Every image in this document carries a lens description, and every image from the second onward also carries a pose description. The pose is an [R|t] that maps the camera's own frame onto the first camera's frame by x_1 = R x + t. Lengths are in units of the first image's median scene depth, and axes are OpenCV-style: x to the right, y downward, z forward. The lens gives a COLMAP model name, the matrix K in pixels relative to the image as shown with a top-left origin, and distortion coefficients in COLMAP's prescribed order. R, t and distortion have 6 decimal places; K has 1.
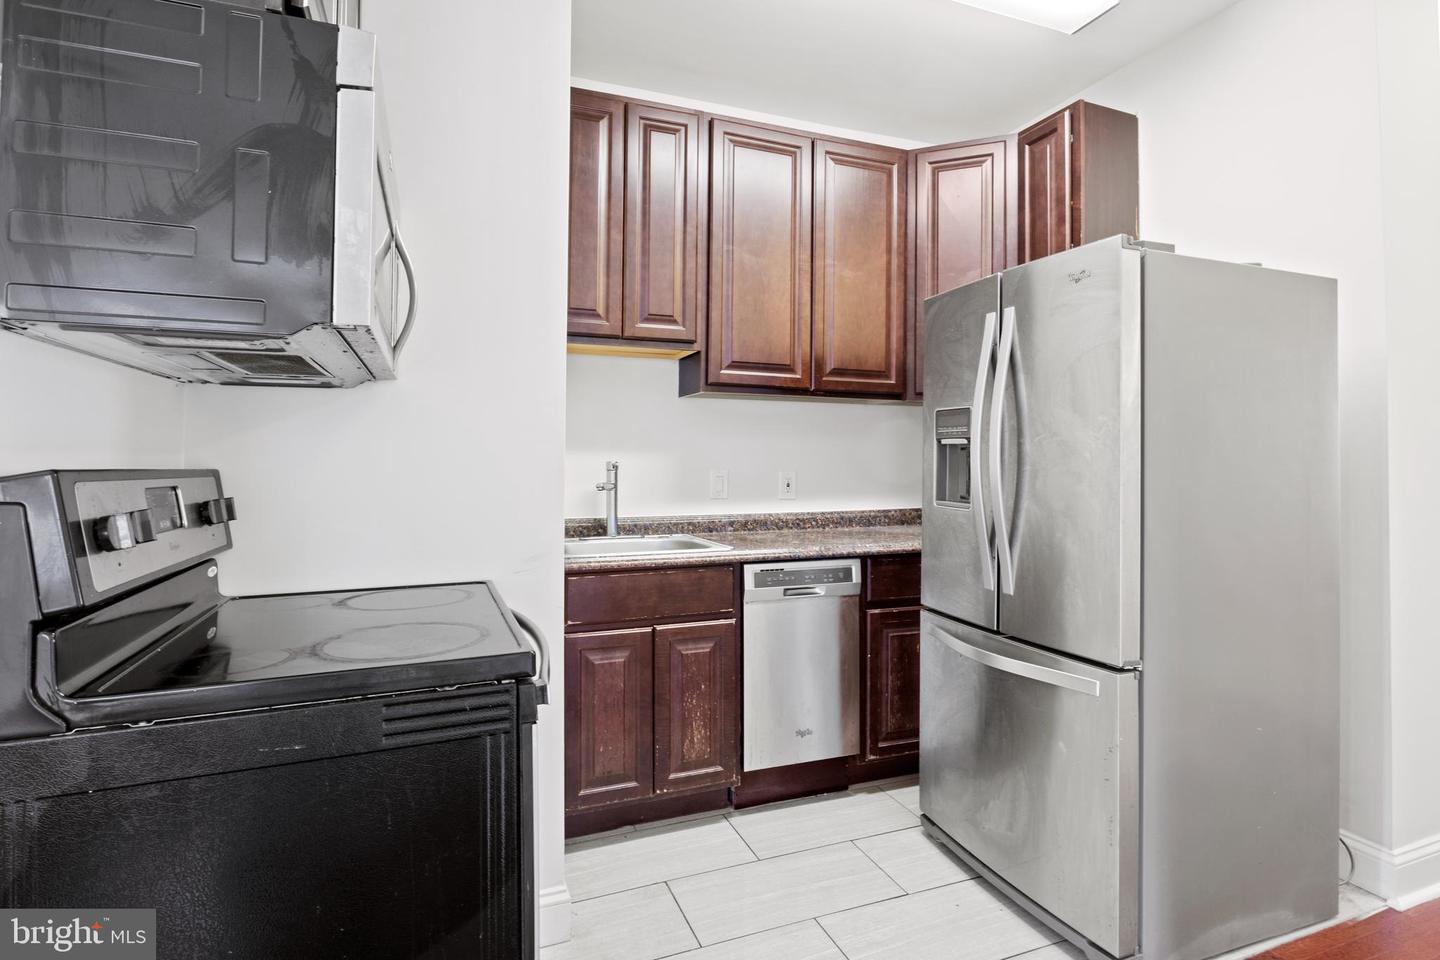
lens RADIAL K [[734.1, 0, 722.4], [0, 734.1, 441.4], [0, 0, 1]] dist [-0.013201, -0.000418]
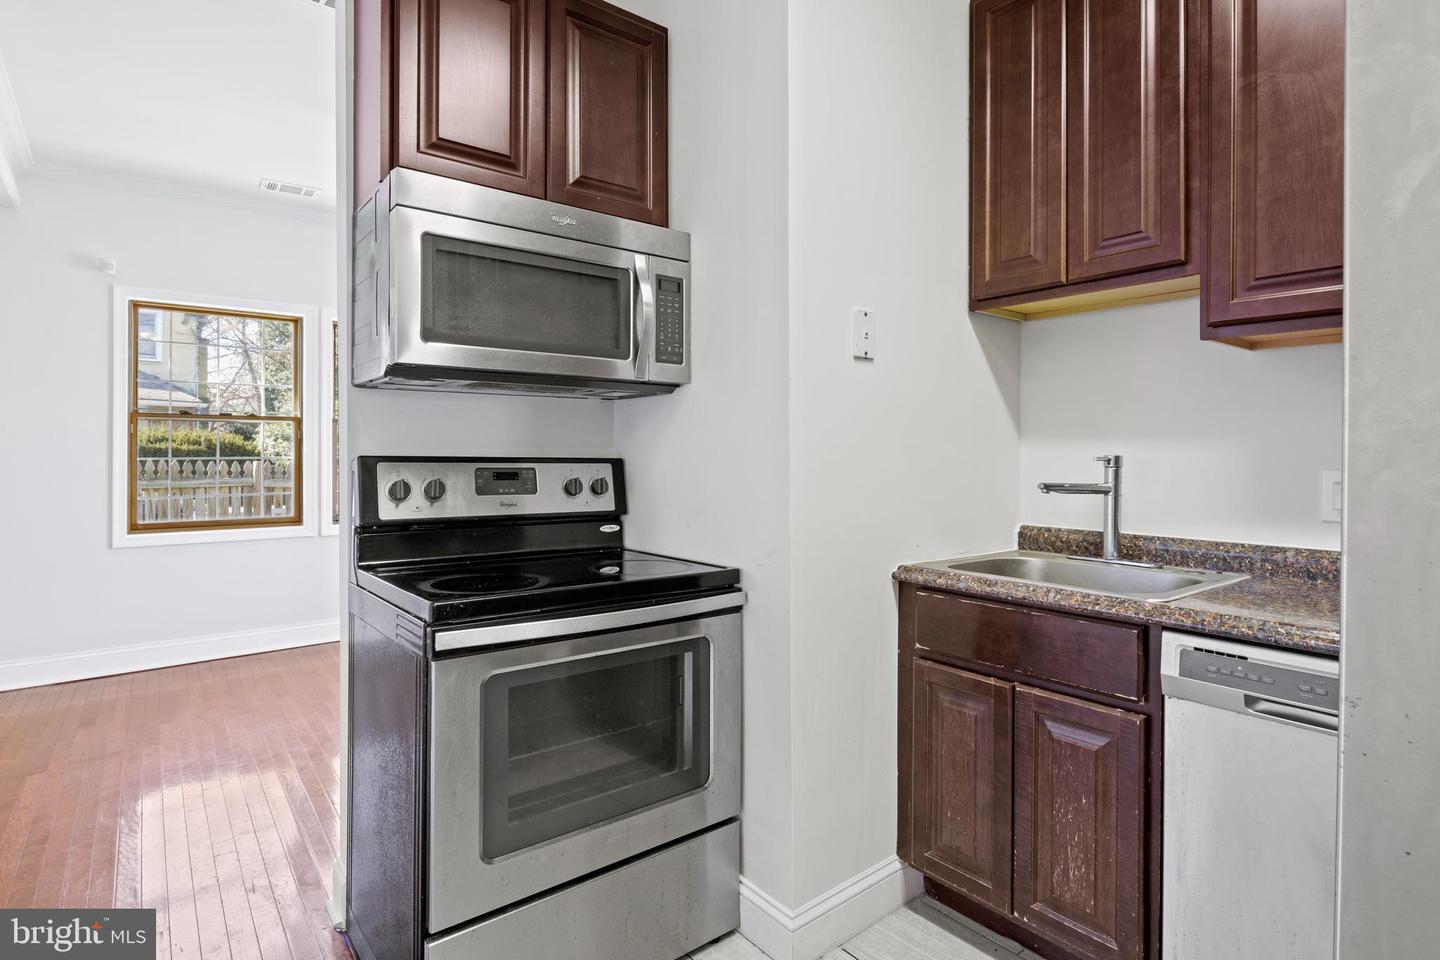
lens RADIAL K [[730.2, 0, 720.5], [0, 730.2, 450.6], [0, 0, 1]] dist [-0.003779, -0.000318]
pose [[0.294798, -0.004220, -0.955550, 0.520676], [0.021822, 0.999759, 0.002317, 0.016005], [0.955310, -0.021535, 0.294819, 0.530835]]
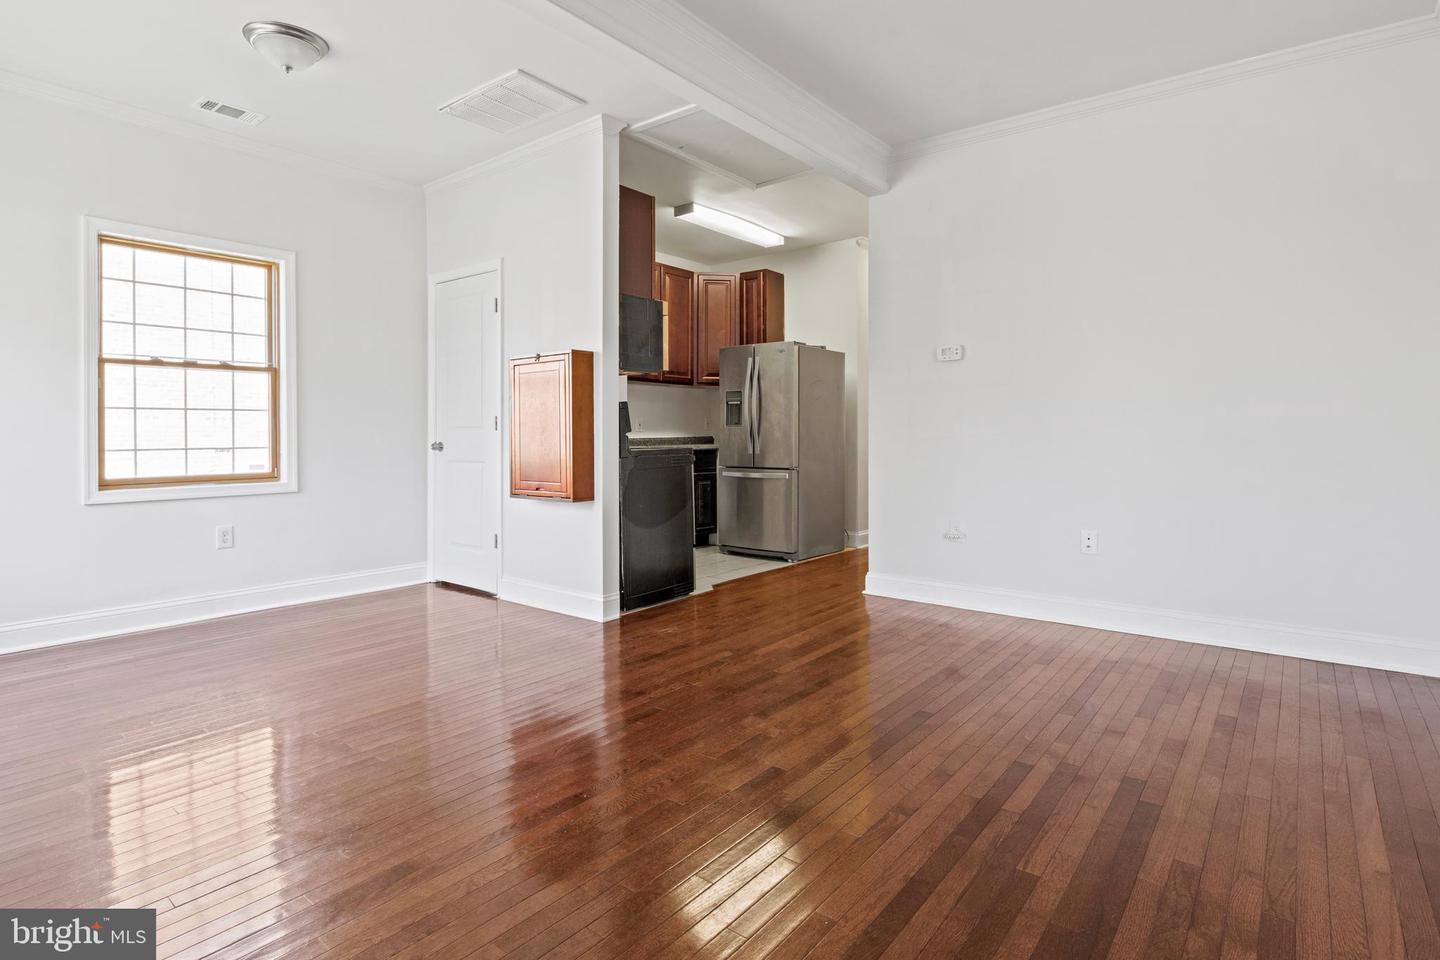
lens RADIAL K [[734.1, 0, 722.4], [0, 734.1, 441.4], [0, 0, 1]] dist [-0.013201, -0.000418]
pose [[0.863408, -0.014432, 0.504300, -1.114025], [-0.004046, 0.999361, 0.035526, 0.046836], [-0.504490, -0.032714, 0.862797, -1.354073]]
